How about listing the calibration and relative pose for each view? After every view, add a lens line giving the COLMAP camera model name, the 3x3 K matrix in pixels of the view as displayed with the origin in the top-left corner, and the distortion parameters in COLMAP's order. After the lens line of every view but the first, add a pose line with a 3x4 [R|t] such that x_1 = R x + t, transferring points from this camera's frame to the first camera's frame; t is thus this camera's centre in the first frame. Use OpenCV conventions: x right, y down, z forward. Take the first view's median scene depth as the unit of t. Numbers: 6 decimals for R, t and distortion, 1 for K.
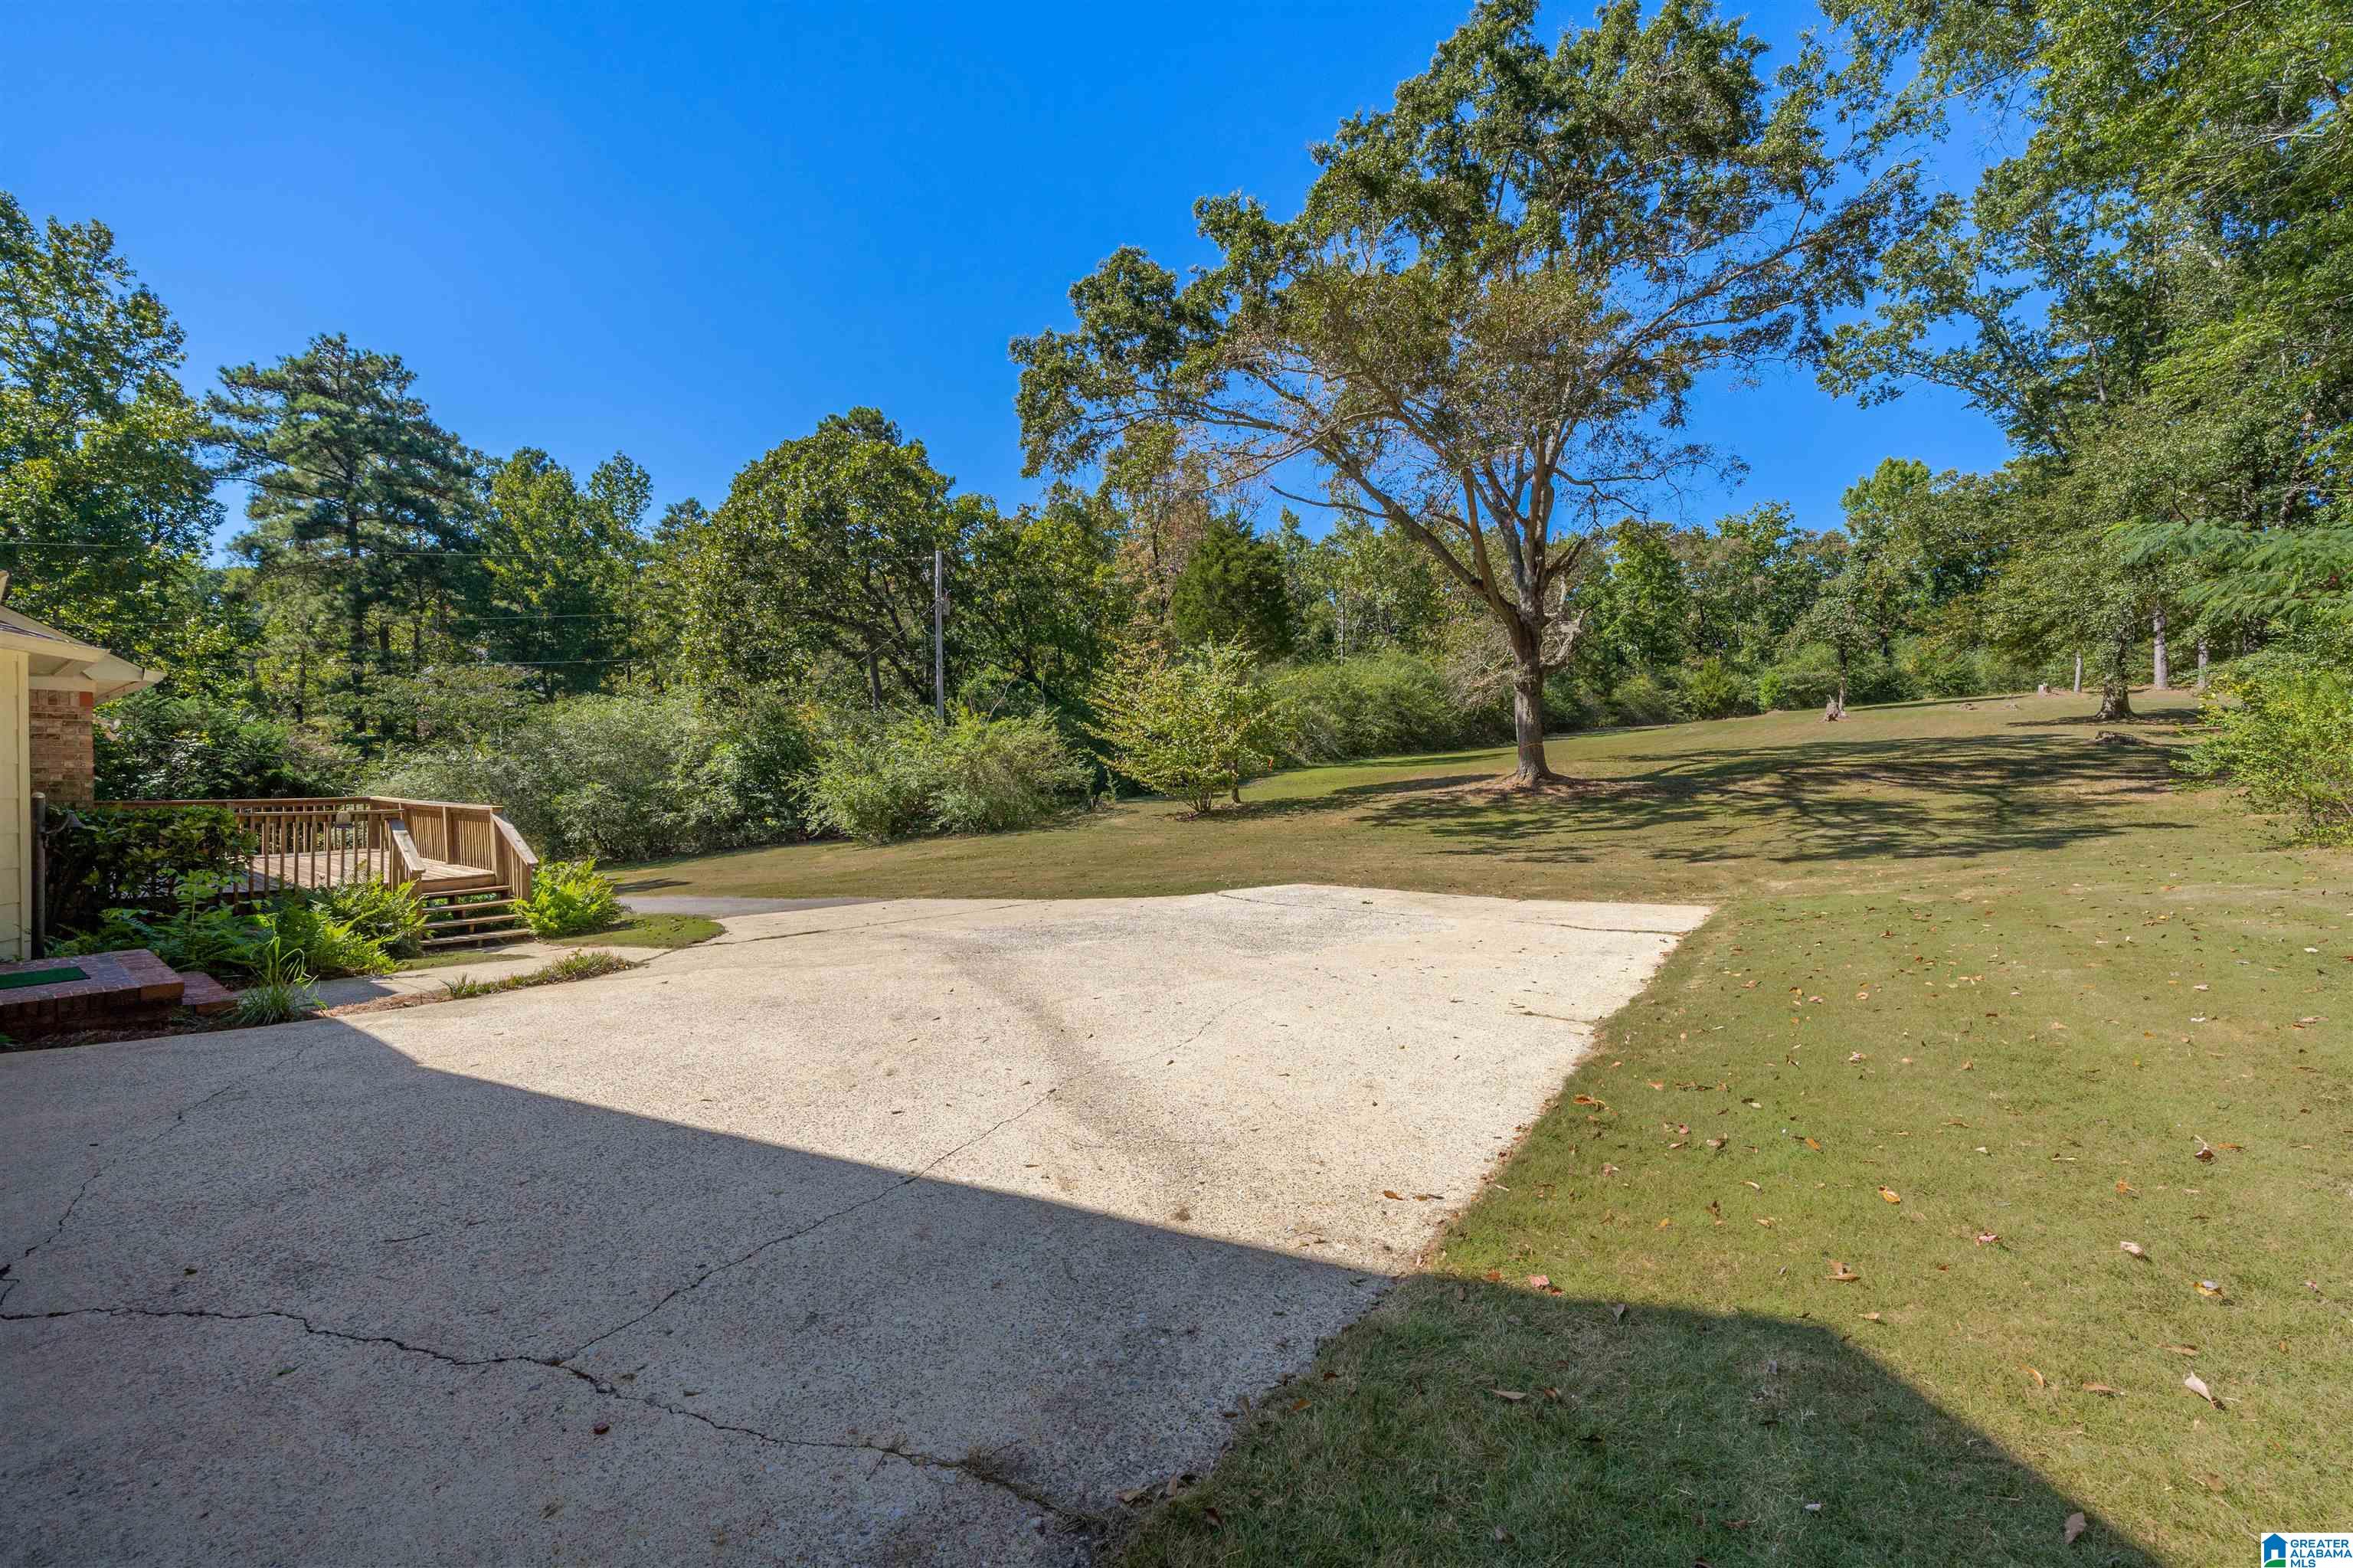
lens RADIAL K [[919.3, 0, 1188.4], [0, 919.3, 767.9], [0, 0, 1]] dist [-0.000456, -0.000074]
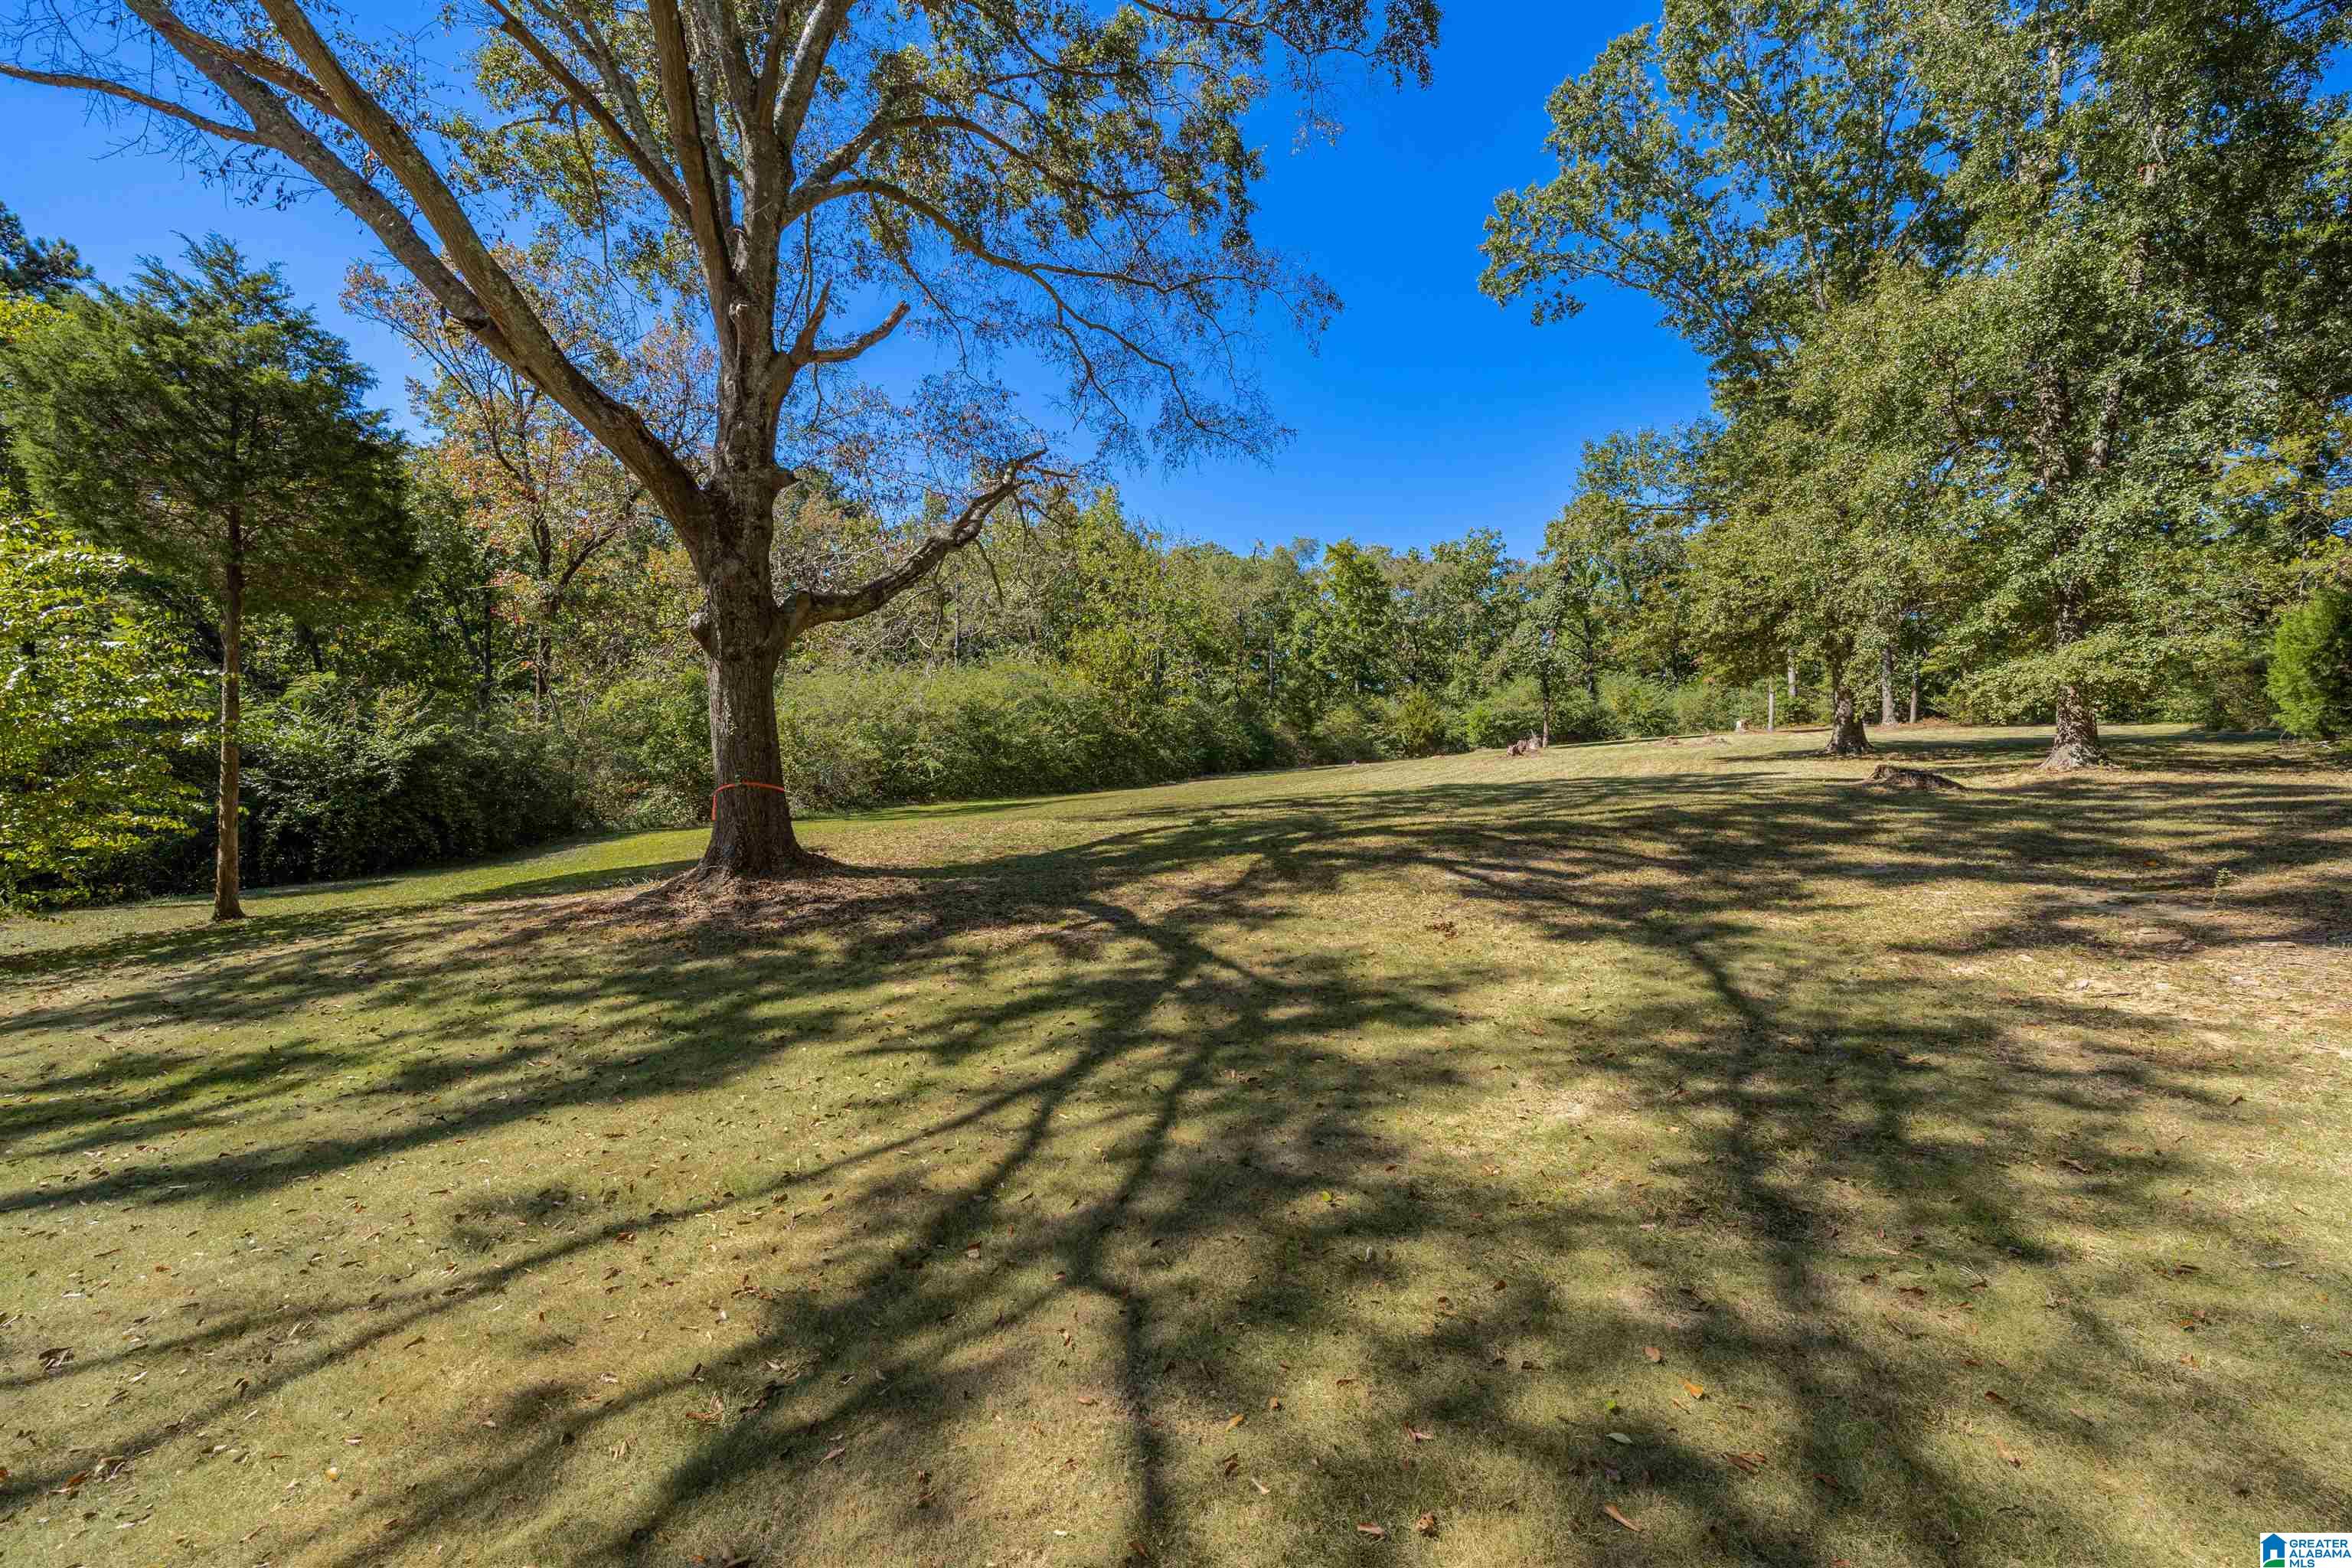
lens RADIAL K [[918.9, 0, 1187.9], [0, 918.9, 767.9], [0, 0, 1]] dist [-0.000456, -0.000074]
pose [[0.975103, 0.008248, 0.221601, 0.157202], [0.001063, 0.999123, -0.041864, -0.006054], [-0.221752, 0.041058, 0.974238, 0.188618]]
